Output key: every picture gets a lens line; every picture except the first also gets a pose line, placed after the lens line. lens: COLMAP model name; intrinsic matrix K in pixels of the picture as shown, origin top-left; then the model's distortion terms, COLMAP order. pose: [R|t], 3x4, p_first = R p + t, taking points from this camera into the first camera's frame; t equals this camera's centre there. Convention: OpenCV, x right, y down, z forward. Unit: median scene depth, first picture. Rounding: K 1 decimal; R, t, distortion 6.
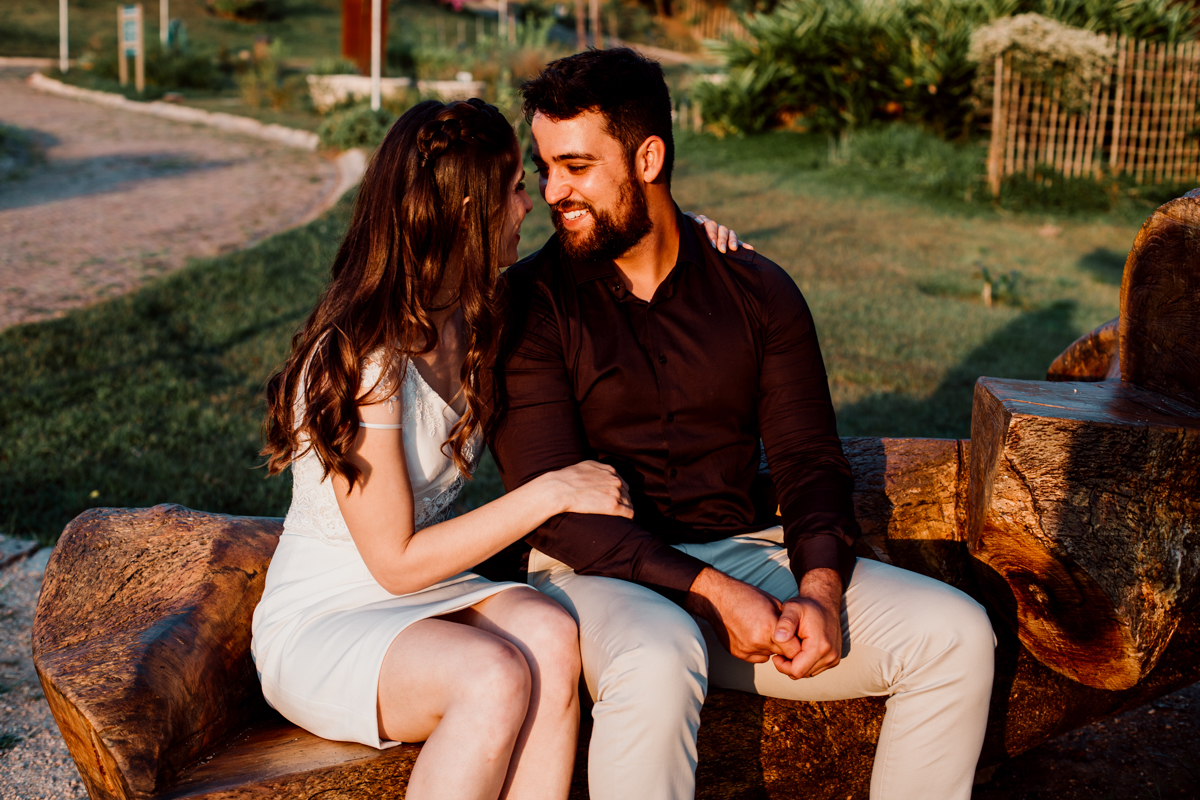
lens RADIAL K [[1743.2, 0, 600.0], [0, 1743.2, 375.4], [0, 0, 1]] dist [-0.106697, 0.078247]
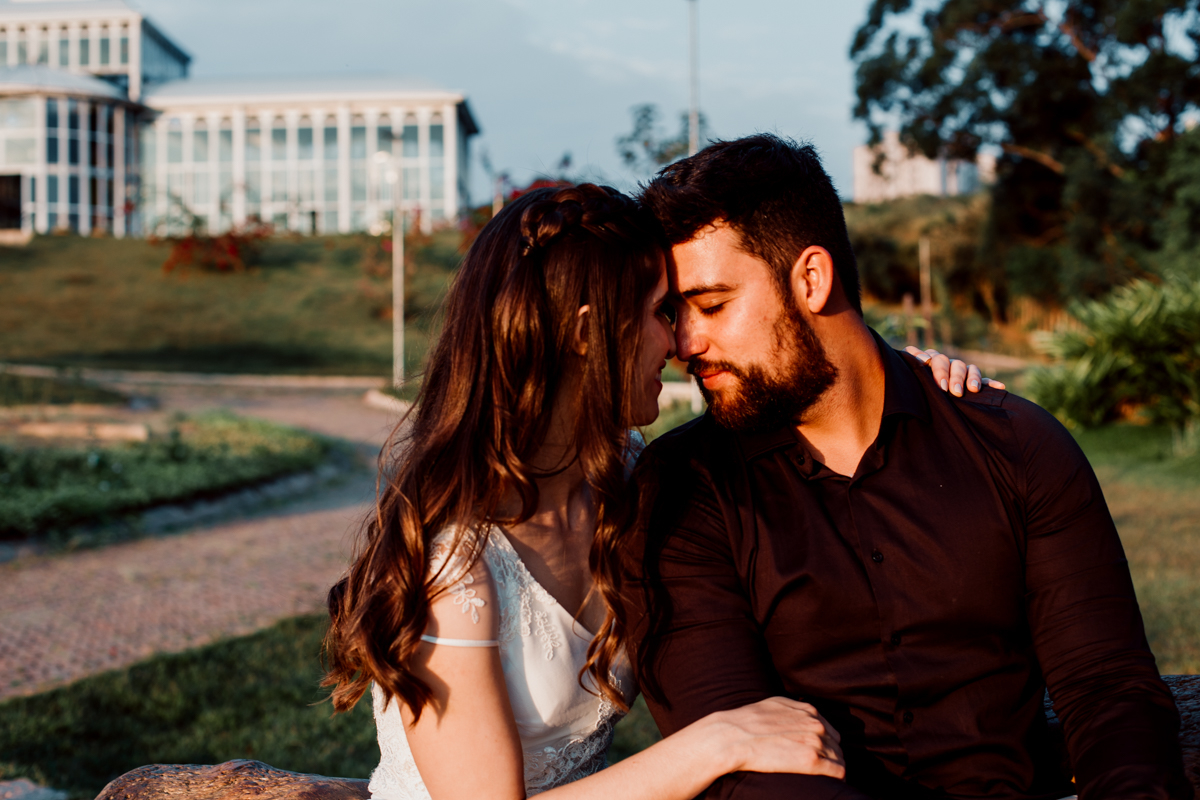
lens RADIAL K [[1743.2, 0, 600.0], [0, 1743.2, 375.4], [0, 0, 1]] dist [-0.106697, 0.078247]
pose [[0.980815, -0.036481, -0.191497, 0.011508], [0.001099, 0.983352, -0.181705, 0.009144], [0.194937, 0.178008, 0.964527, 0.052451]]
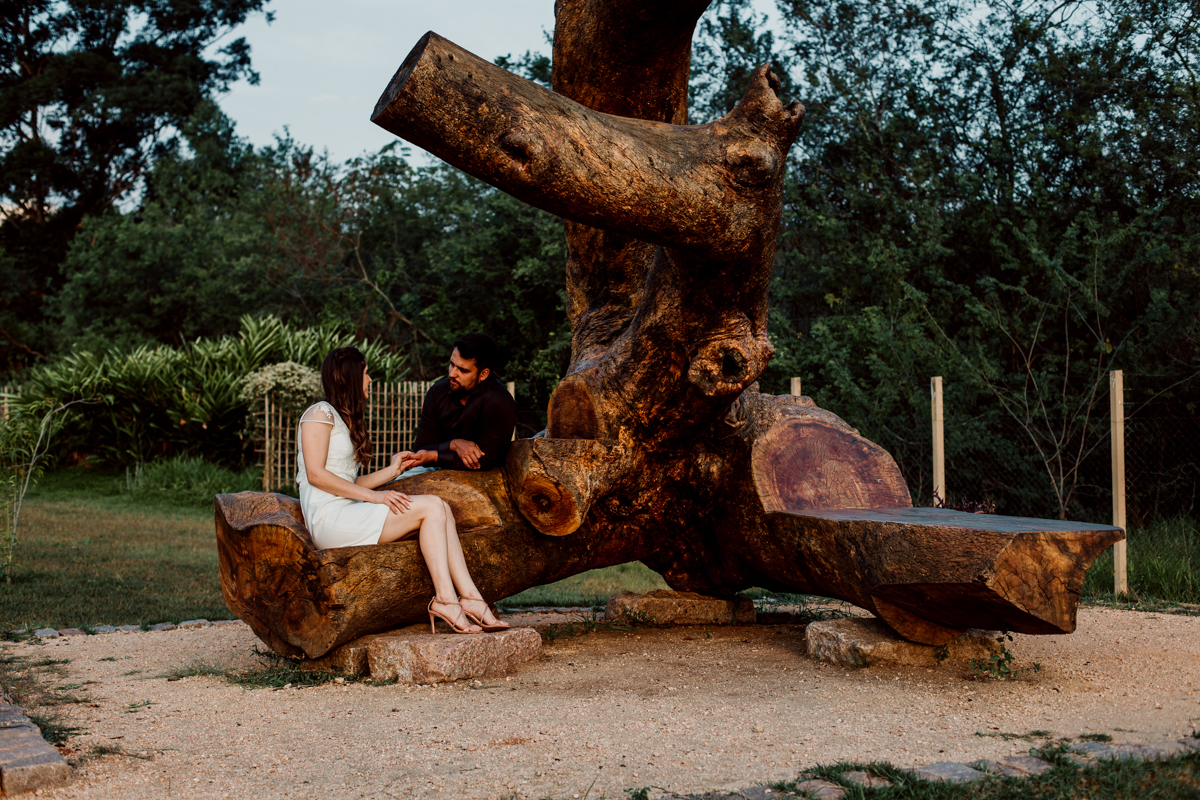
lens RADIAL K [[1743.2, 0, 600.0], [0, 1743.2, 375.4], [0, 0, 1]] dist [-0.106697, 0.078247]
pose [[0.890570, -0.020305, 0.454393, -0.205076], [0.114781, 0.976704, -0.181315, 0.094252], [-0.440125, 0.213630, 0.872154, -0.342812]]
